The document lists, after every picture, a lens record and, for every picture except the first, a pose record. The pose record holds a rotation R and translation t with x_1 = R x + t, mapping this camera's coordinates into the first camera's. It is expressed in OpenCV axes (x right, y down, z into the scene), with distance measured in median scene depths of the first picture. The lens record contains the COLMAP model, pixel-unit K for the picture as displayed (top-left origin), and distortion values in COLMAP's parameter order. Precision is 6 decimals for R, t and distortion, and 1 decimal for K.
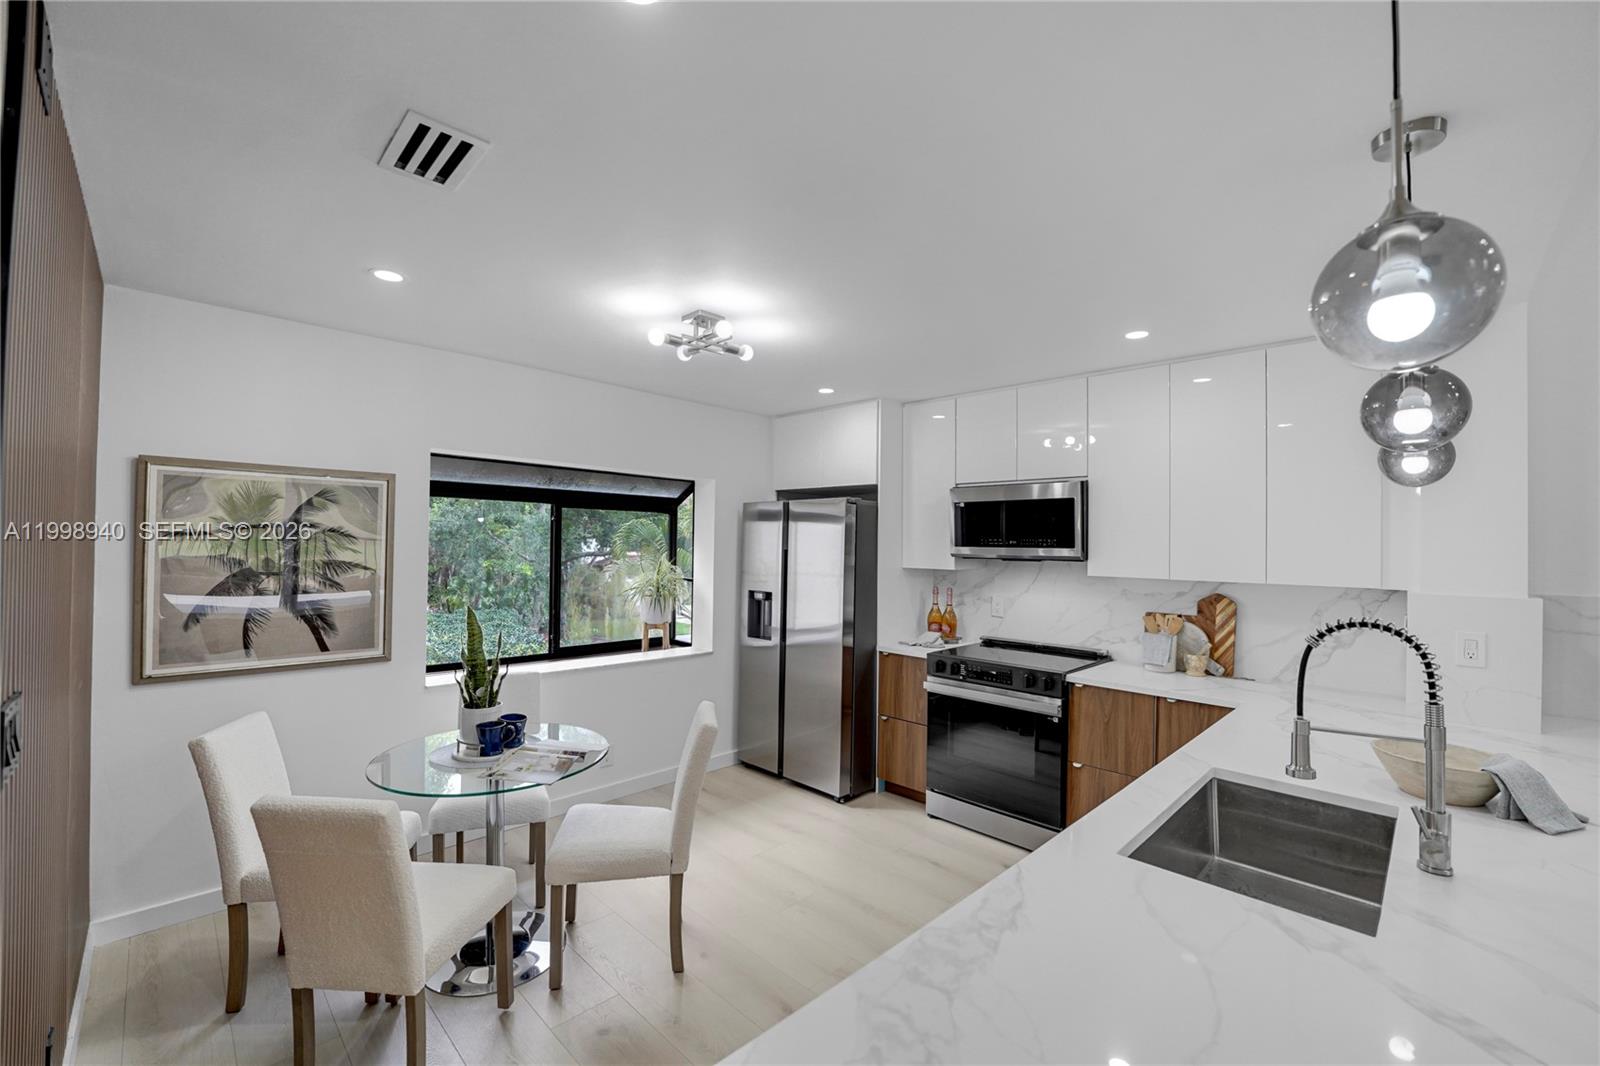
lens RADIAL K [[651.8, 0, 794.6], [0, 651.8, 537.0], [0, 0, 1]] dist [-0.026808, 0.000988]
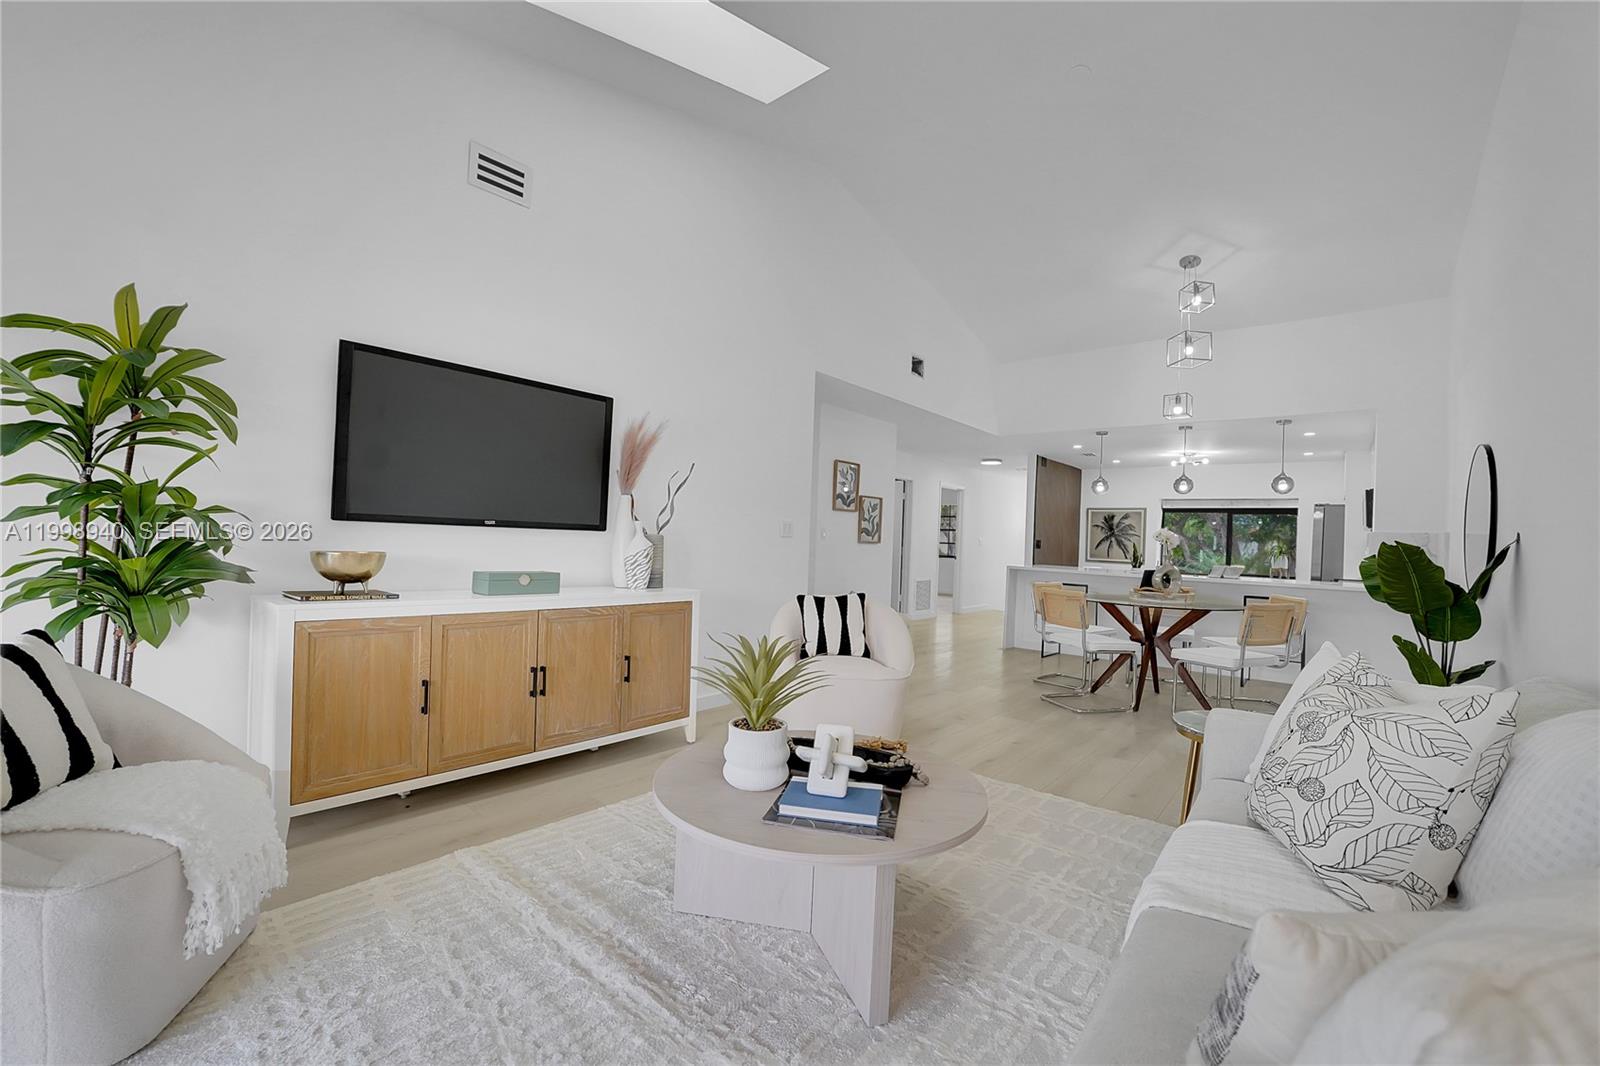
lens RADIAL K [[651.8, 0, 794.6], [0, 651.8, 537.0], [0, 0, 1]] dist [-0.026808, 0.000988]
pose [[0.079003, -0.017173, -0.996726, 2.238684], [-0.025088, 0.999501, -0.019209, 0.143147], [0.996559, 0.026523, 0.078533, -0.925768]]
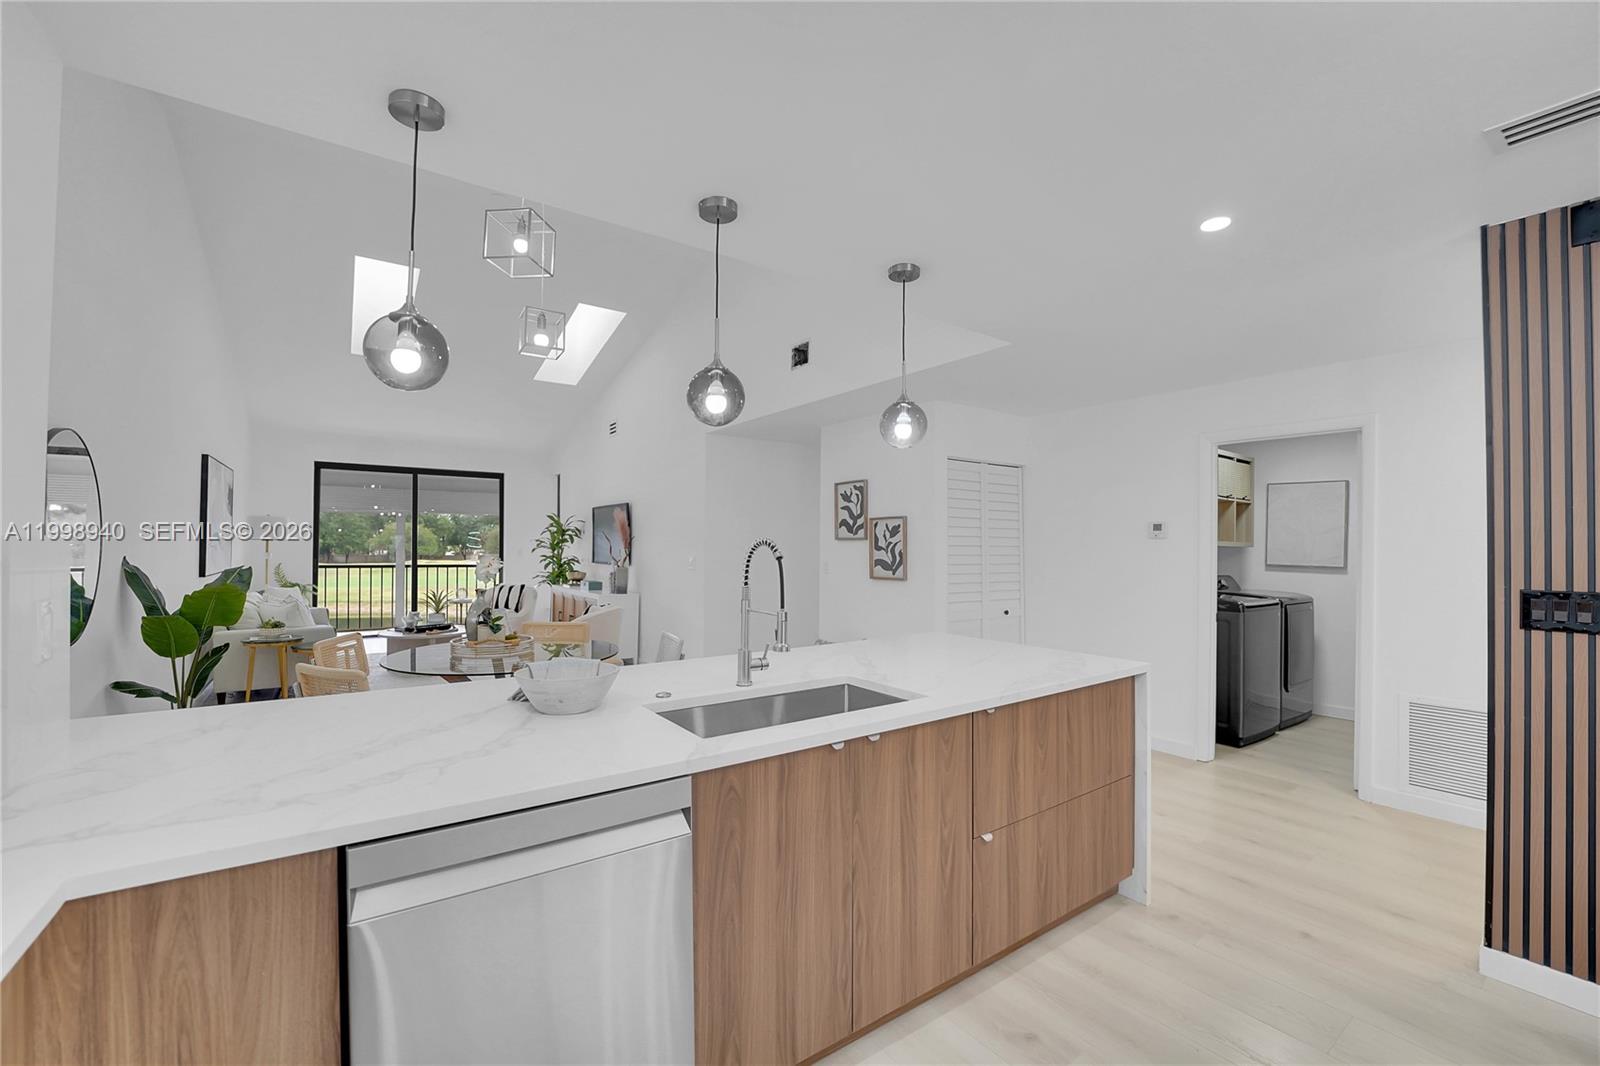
lens RADIAL K [[651.8, 0, 794.6], [0, 651.8, 537.0], [0, 0, 1]] dist [-0.026808, 0.000988]
pose [[-0.985639, -0.020874, 0.167571, 0.212298], [-0.025265, 0.999390, -0.024113, 0.060930], [-0.166965, -0.028000, -0.985565, 0.971183]]
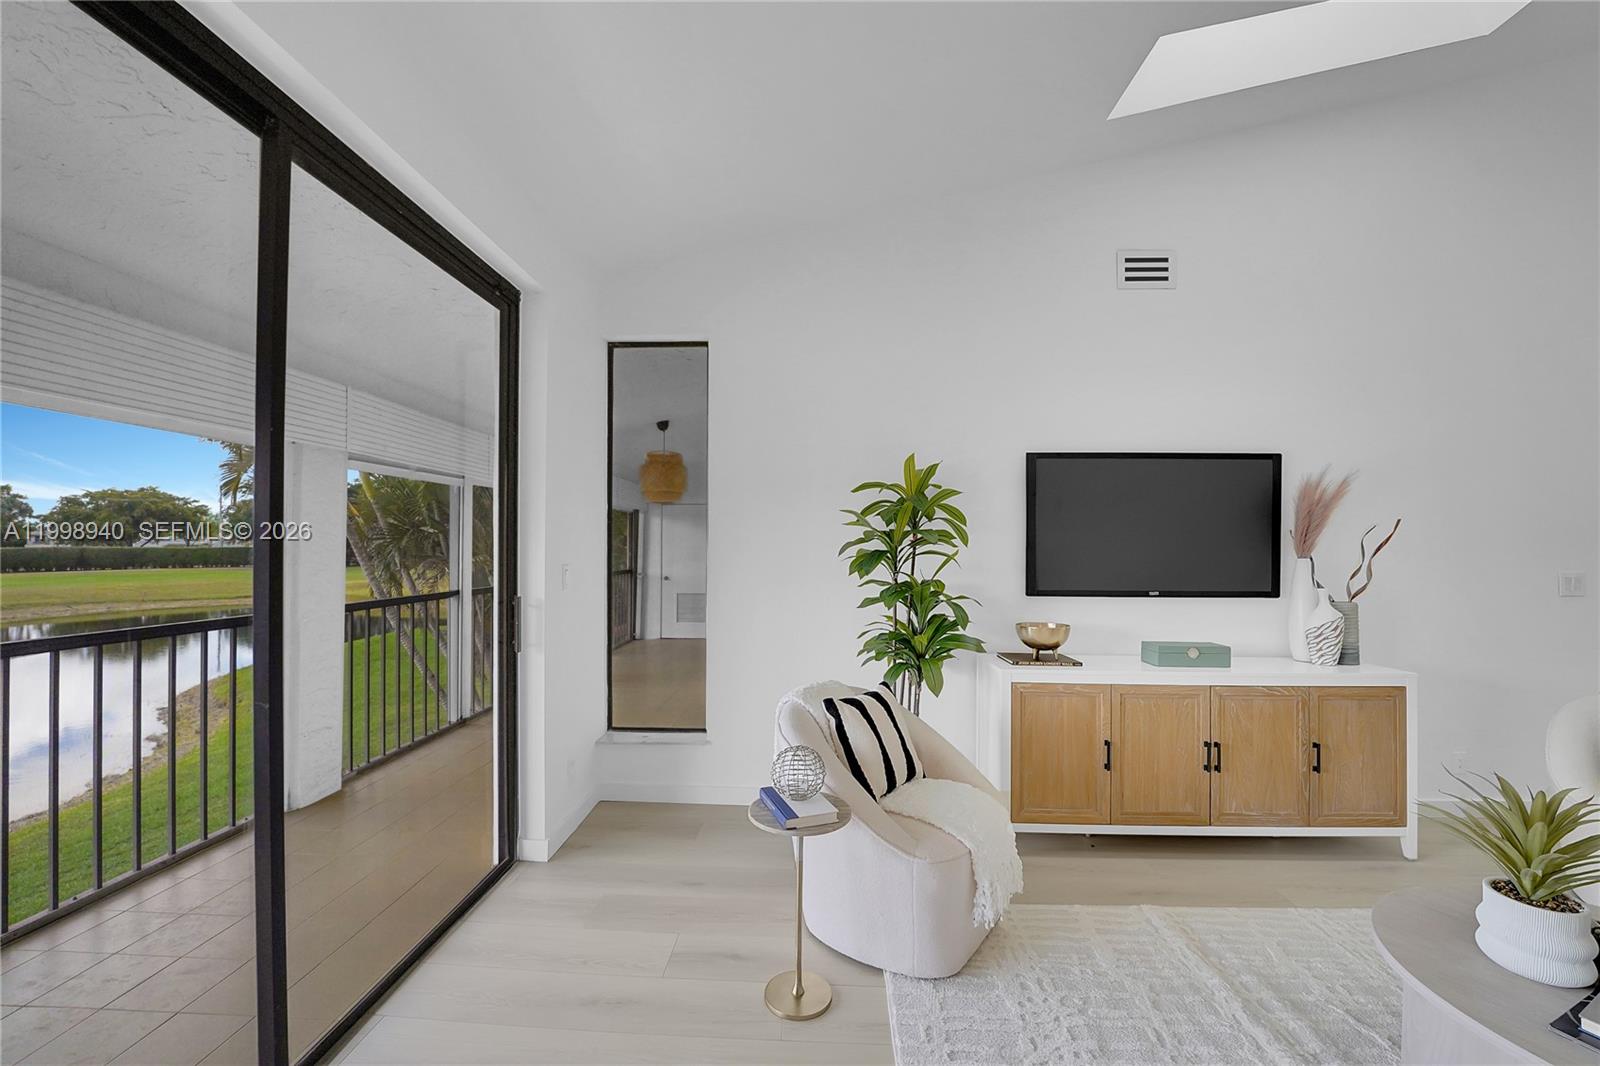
lens RADIAL K [[650.9, 0, 795.6], [0, 650.9, 536.6], [0, 0, 1]] dist [-0.038406, 0.006801]
pose [[-0.735892, -0.029785, -0.676444, 2.348221], [-0.009560, 0.999389, -0.033606, 0.068087], [0.677032, -0.018264, -0.735727, -0.934271]]
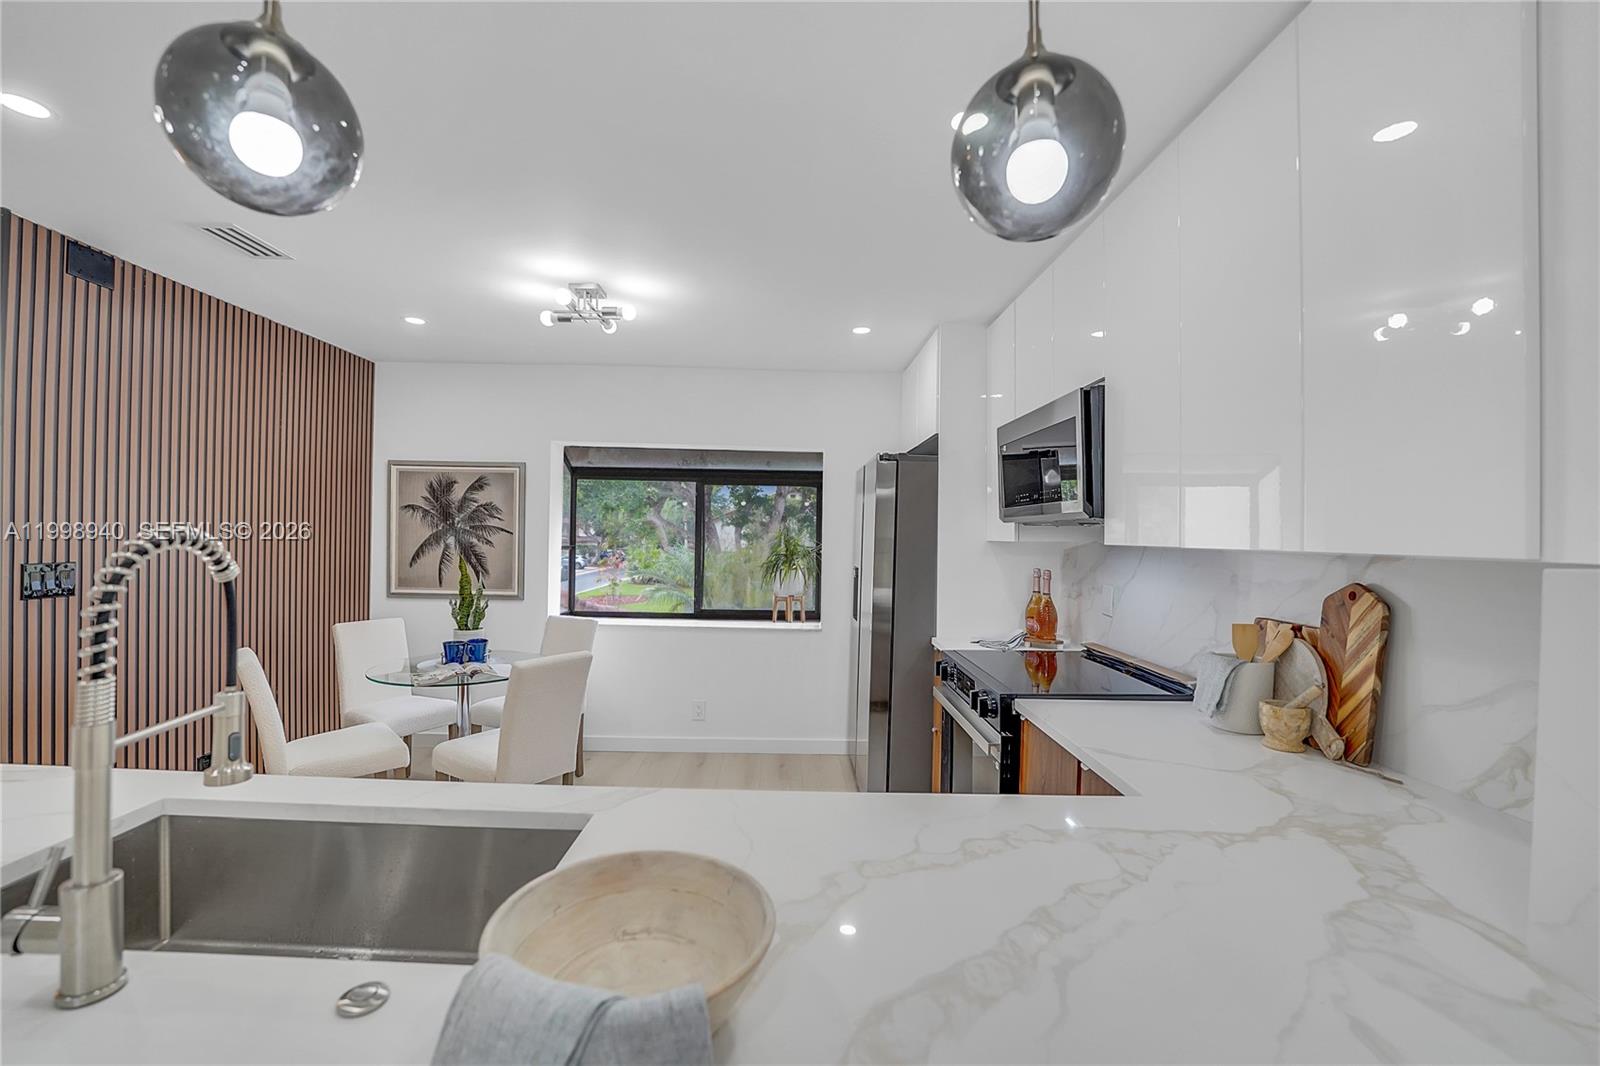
lens RADIAL K [[651.8, 0, 794.6], [0, 651.8, 537.0], [0, 0, 1]] dist [-0.026808, 0.000988]
pose [[0.719751, 0.000439, -0.694232, 0.650136], [0.000909, 0.999998, 0.001575, 0.050599], [0.694232, -0.001764, 0.719749, 0.365297]]
